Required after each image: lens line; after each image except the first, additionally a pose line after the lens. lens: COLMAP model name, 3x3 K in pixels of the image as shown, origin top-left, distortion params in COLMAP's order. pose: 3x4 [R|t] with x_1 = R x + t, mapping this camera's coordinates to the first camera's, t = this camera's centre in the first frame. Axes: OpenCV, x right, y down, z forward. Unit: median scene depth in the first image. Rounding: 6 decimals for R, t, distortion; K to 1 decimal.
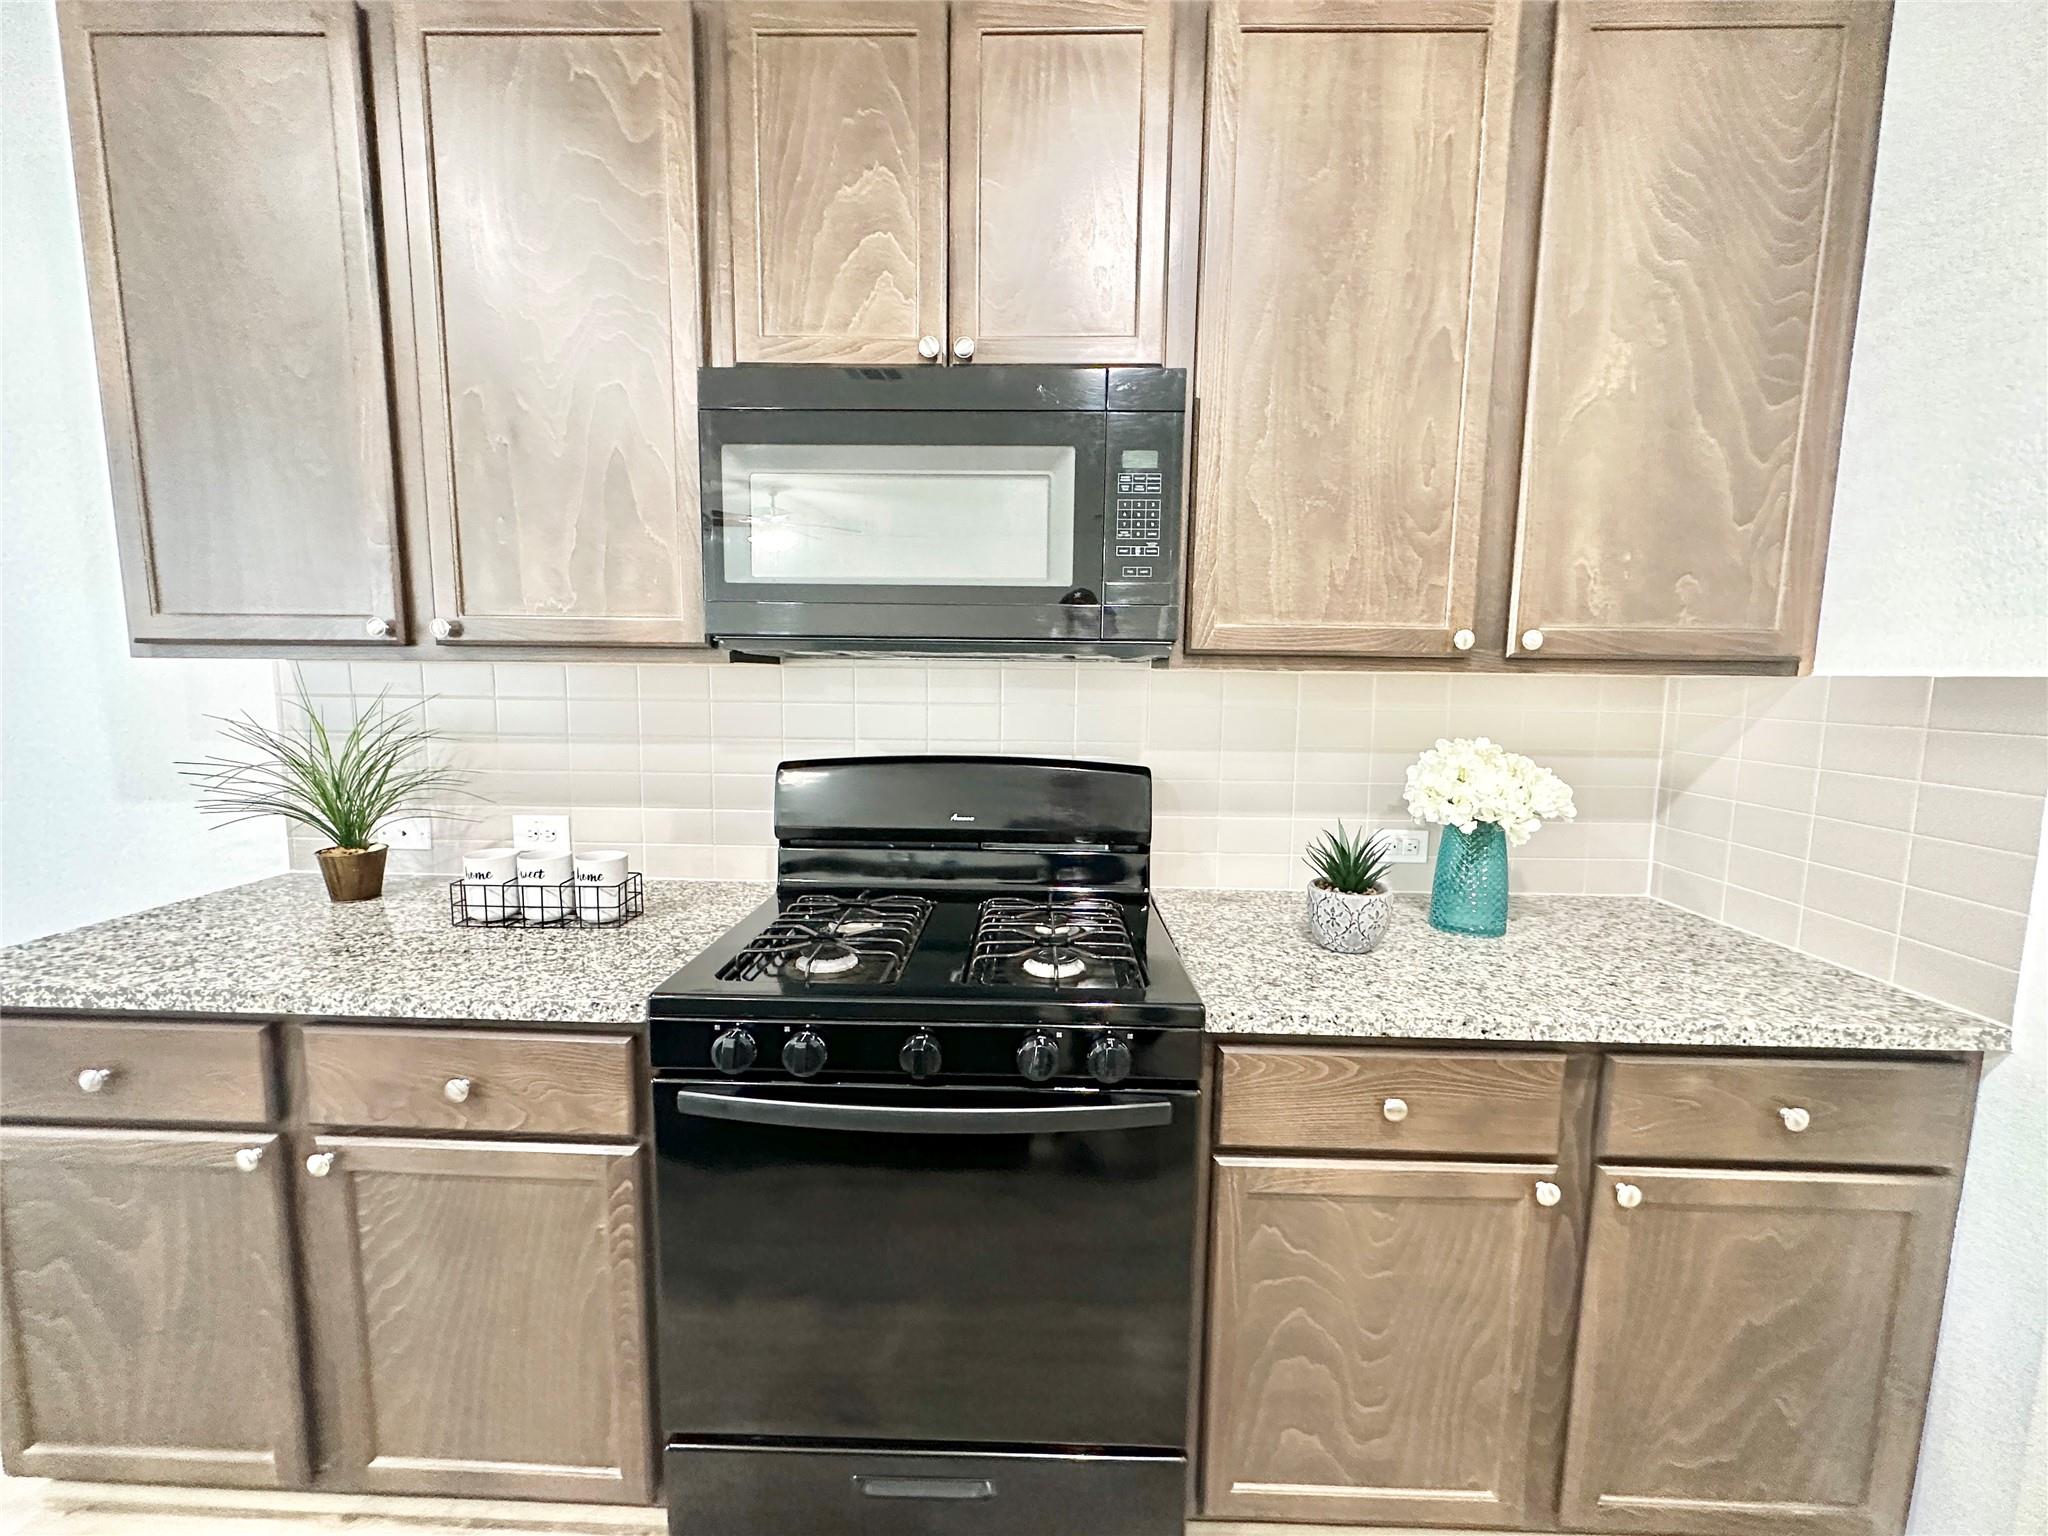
lens RADIAL K [[818.9, 0, 1020.1], [0, 818.9, 767.9], [0, 0, 1]] dist [-0.001737, 0.000842]
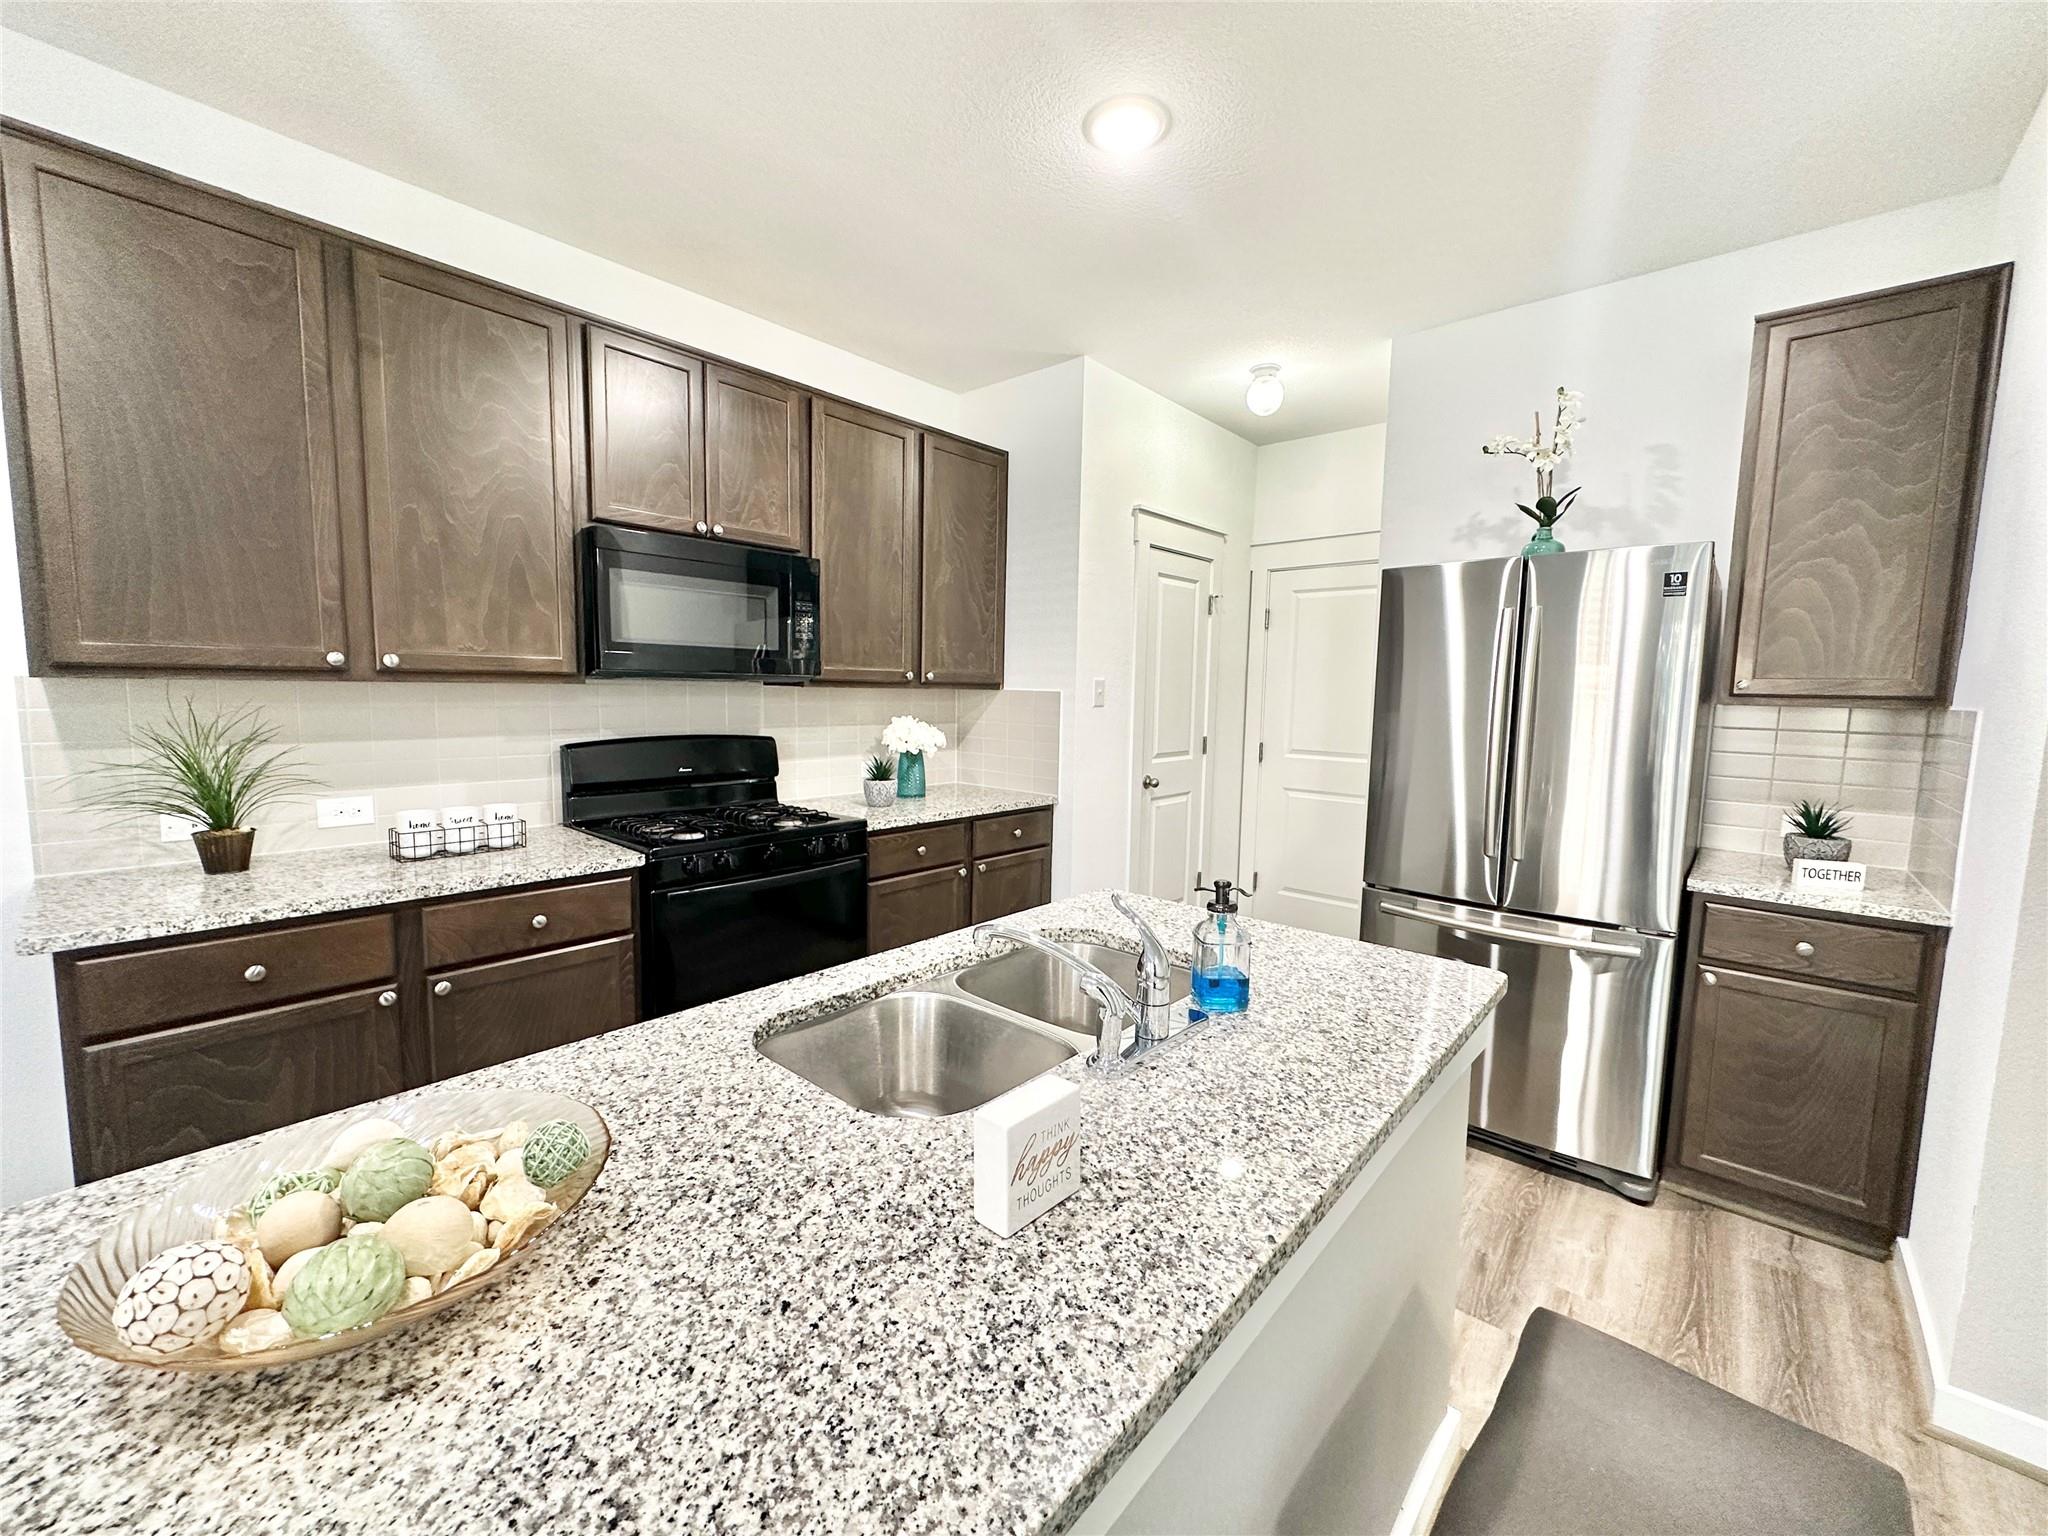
lens RADIAL K [[818.9, 0, 1020.1], [0, 818.9, 767.9], [0, 0, 1]] dist [-0.001737, 0.000842]
pose [[0.649212, -0.076175, 0.756783, -1.126244], [0.072102, 0.996655, 0.038467, 0.049536], [-0.757182, 0.029593, 0.652533, -0.852317]]
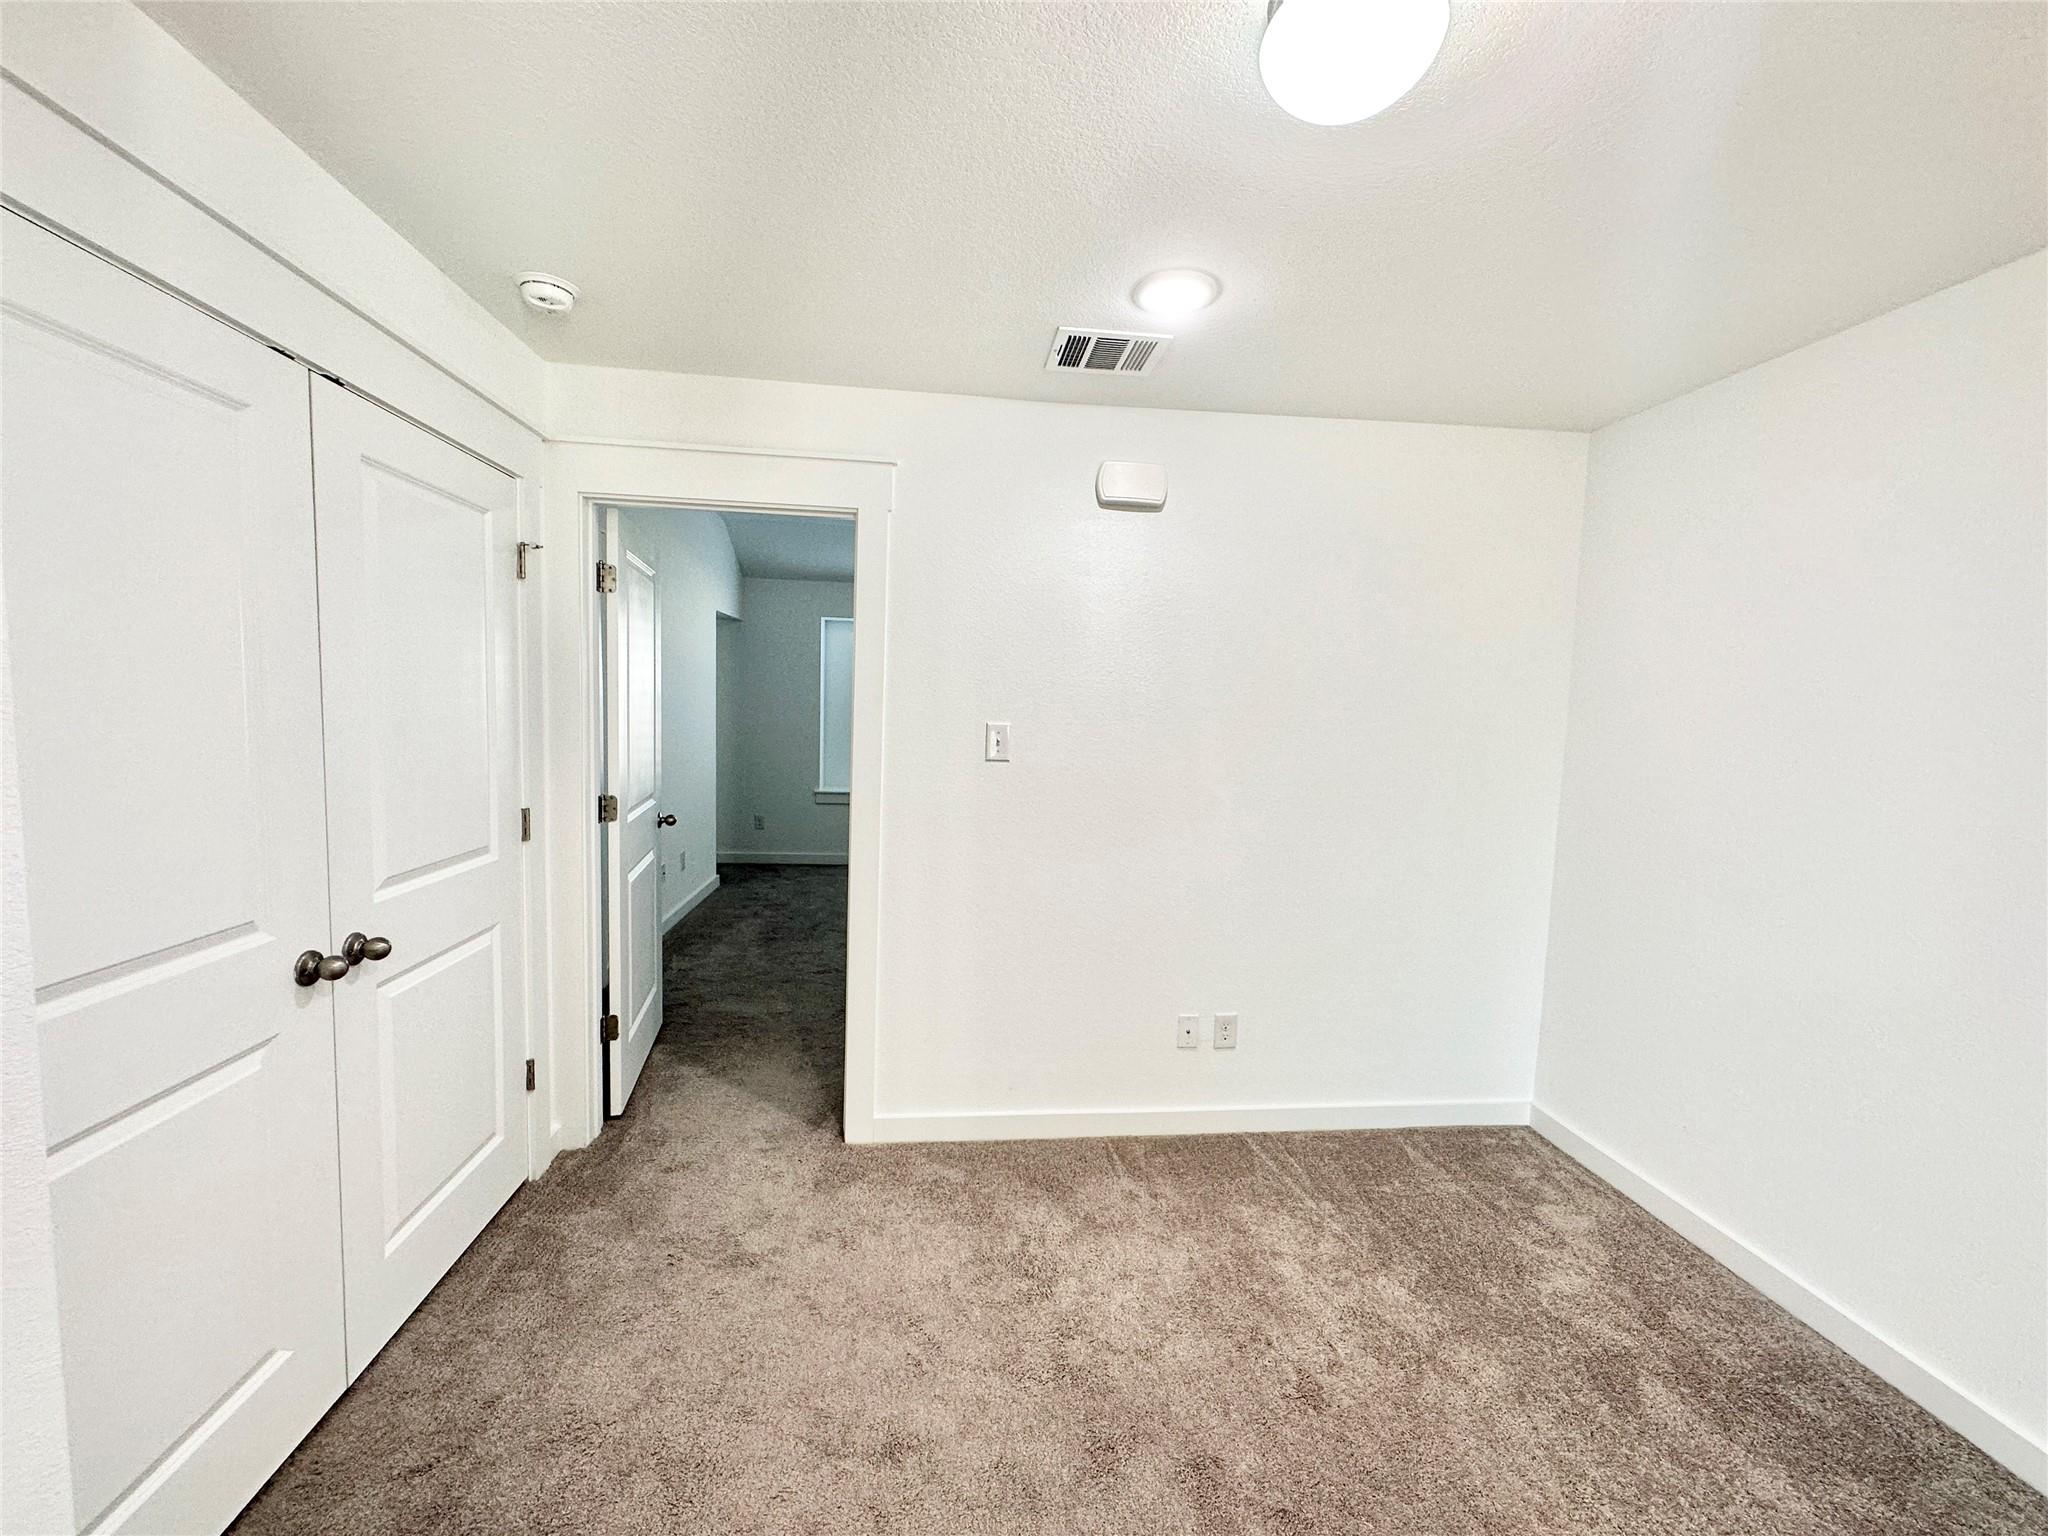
lens RADIAL K [[818.9, 0, 1020.1], [0, 818.9, 767.9], [0, 0, 1]] dist [-0.001737, 0.000842]
pose [[-0.990576, -0.032619, -0.133027, 0.939786], [-0.057676, 0.980258, 0.189121, -0.372011], [0.124232, 0.195011, -0.972901, 2.469450]]
